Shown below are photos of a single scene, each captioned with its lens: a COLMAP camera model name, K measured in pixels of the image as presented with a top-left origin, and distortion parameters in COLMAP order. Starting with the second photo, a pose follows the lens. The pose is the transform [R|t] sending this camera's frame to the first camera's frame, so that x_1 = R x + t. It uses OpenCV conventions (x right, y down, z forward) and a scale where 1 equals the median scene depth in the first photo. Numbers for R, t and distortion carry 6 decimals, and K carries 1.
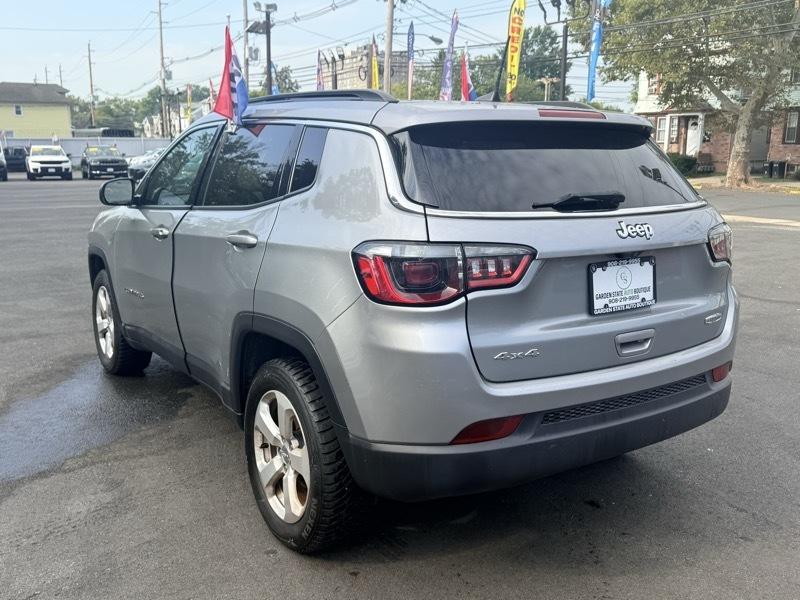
lens RADIAL K [[676.0, 0, 400.0], [0, 676.0, 300.0], [0, 0, 1]] dist [0.043980, -0.003049]
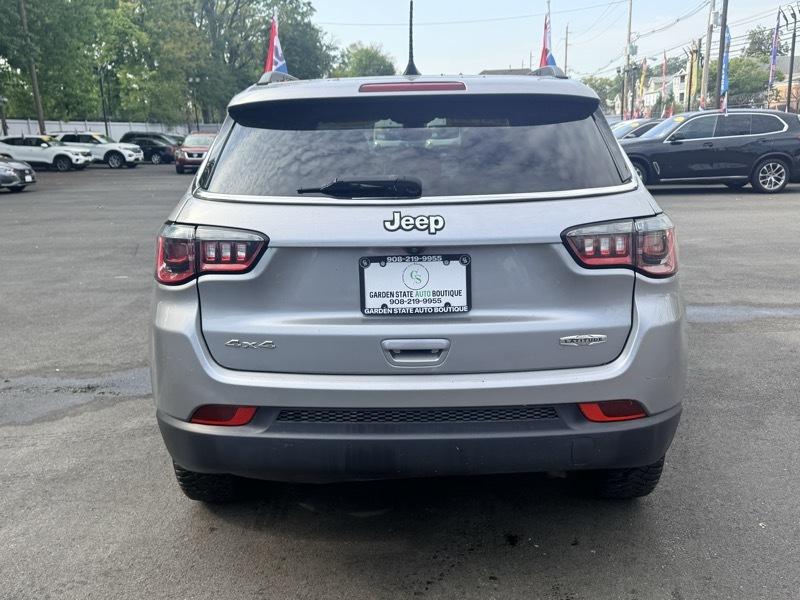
lens RADIAL K [[688.5, 0, 420.7], [0, 688.5, 299.7], [0, 0, 1]] dist [0.162870, -0.293059]
pose [[0.842140, 0.107228, -0.528491, 0.826292], [-0.086882, 0.994207, 0.063274, -0.061467], [0.532214, -0.007369, 0.846578, 0.262739]]
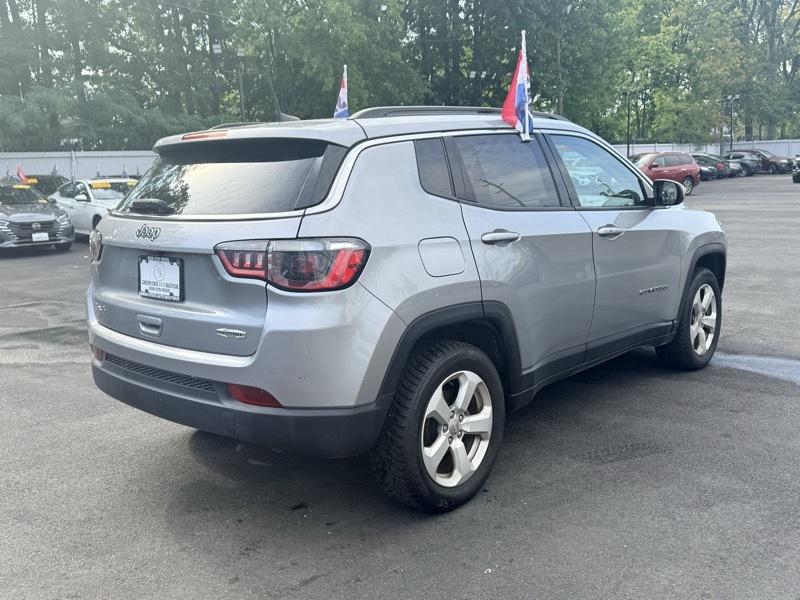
lens RADIAL K [[688.5, 0, 420.7], [0, 688.5, 299.7], [0, 0, 1]] dist [0.162870, -0.293059]
pose [[0.308810, 0.160628, -0.937462, 1.690943], [-0.150998, 0.981416, 0.118419, -0.206979], [0.939061, 0.104986, 0.327325, 1.061229]]
